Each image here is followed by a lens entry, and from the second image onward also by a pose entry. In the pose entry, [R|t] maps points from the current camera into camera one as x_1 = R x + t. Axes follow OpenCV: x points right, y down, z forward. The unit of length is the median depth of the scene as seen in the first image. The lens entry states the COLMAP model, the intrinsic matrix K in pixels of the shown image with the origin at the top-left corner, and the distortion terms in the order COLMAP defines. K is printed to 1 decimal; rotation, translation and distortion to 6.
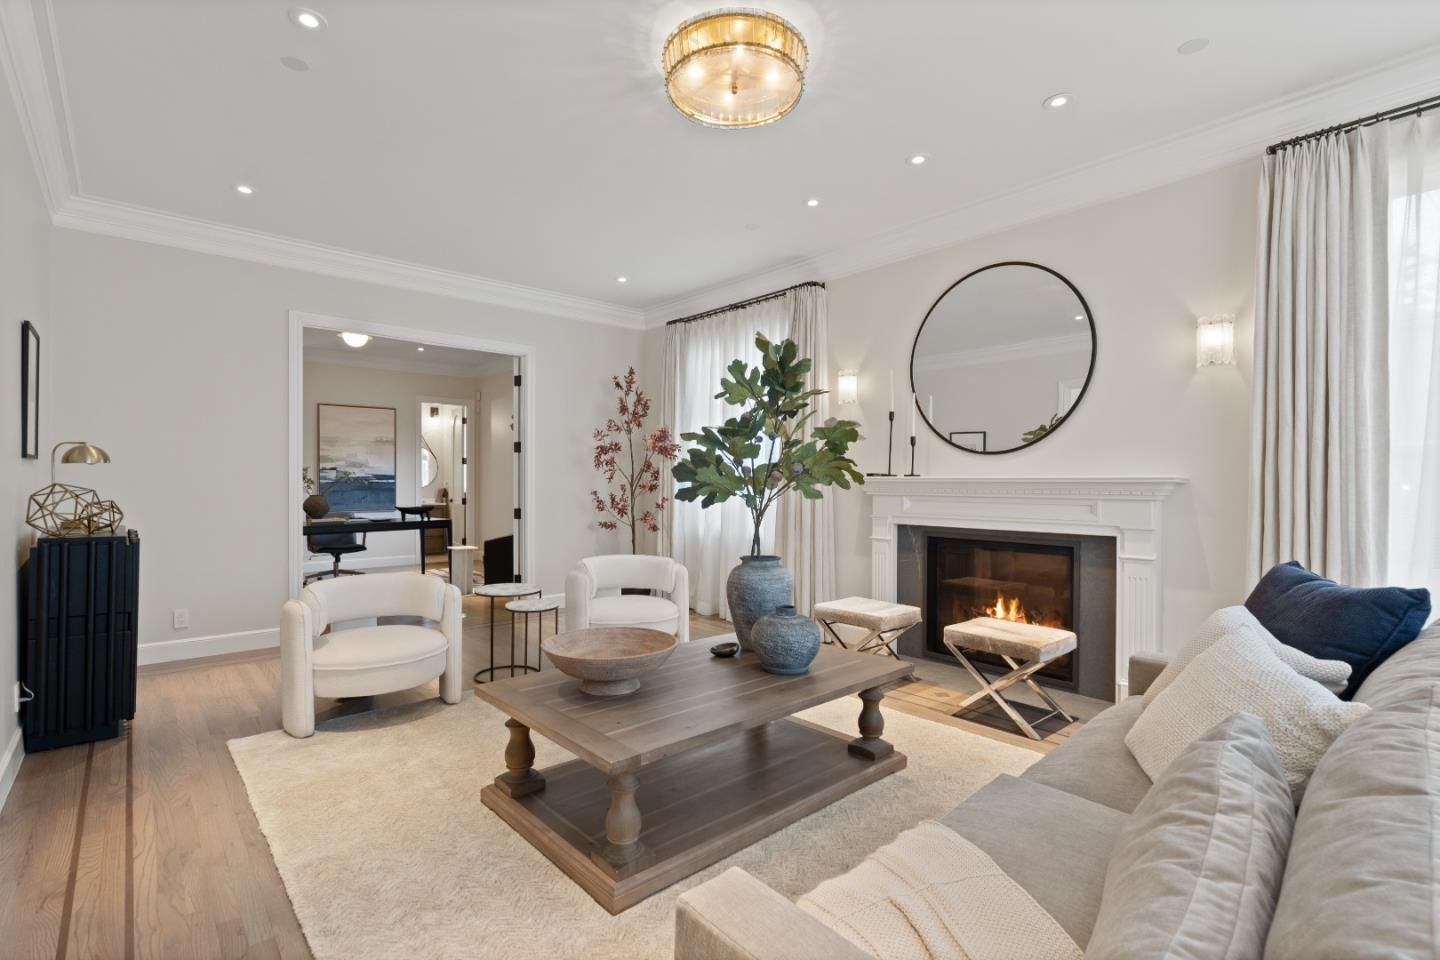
lens RADIAL K [[663.1, 0, 720.0], [0, 663.1, 480.0], [0, 0, 1]] dist [-0.002018, -0.000263]
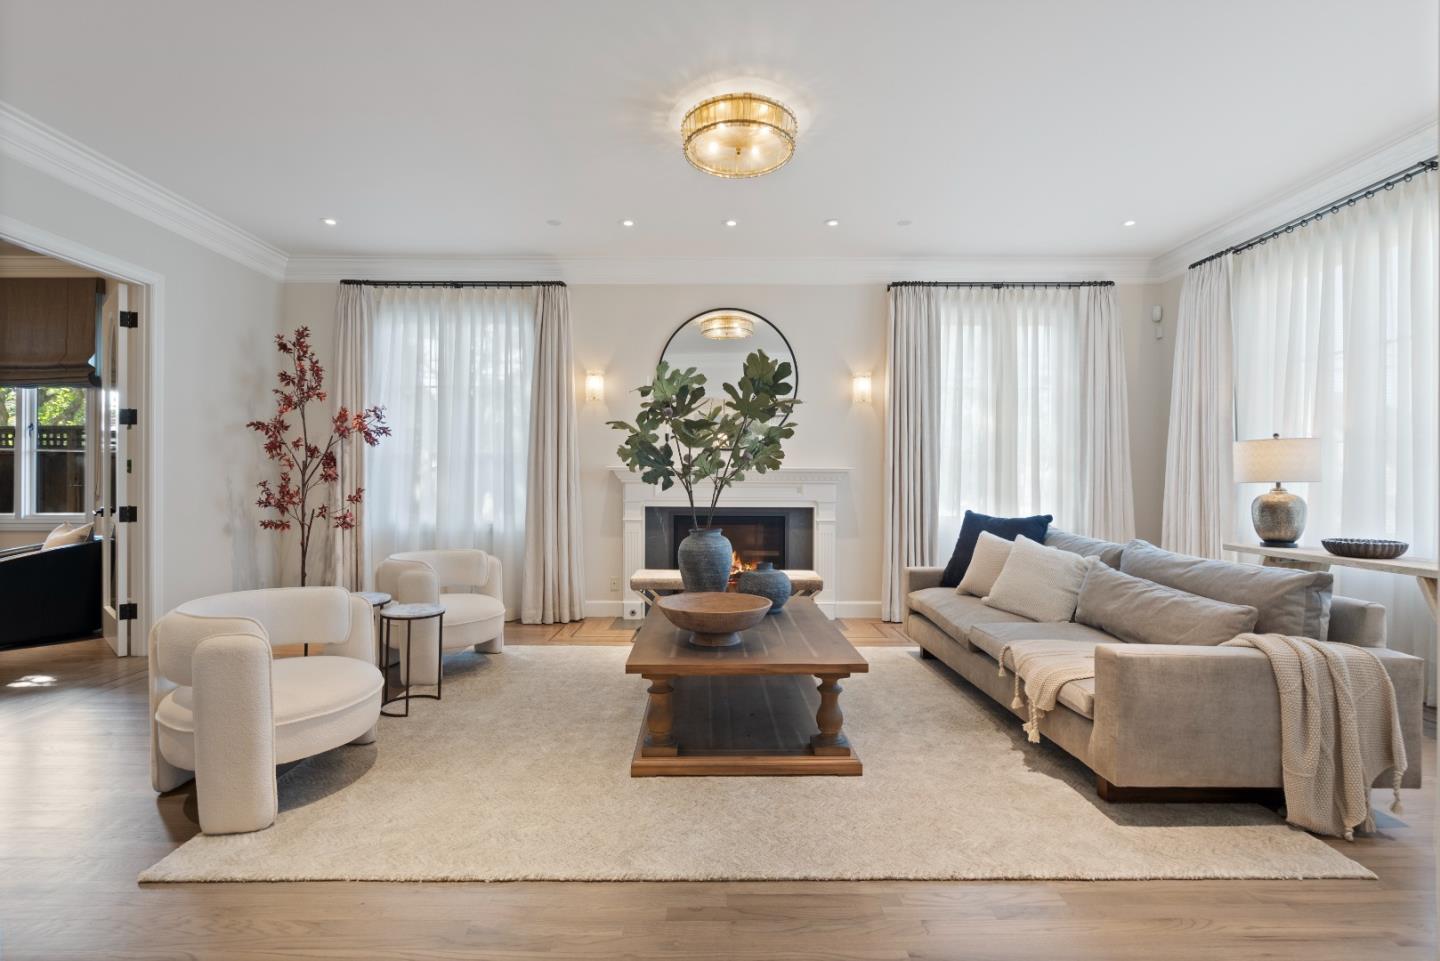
lens RADIAL K [[672.1, 0, 702.8], [0, 672.1, 481.1], [0, 0, 1]] dist [-0.000713, 0.000015]
pose [[0.660354, -0.001715, 0.750953, -0.586026], [-0.005075, 0.999964, 0.006746, 0.012057], [-0.750938, -0.008266, 0.660321, 0.130451]]
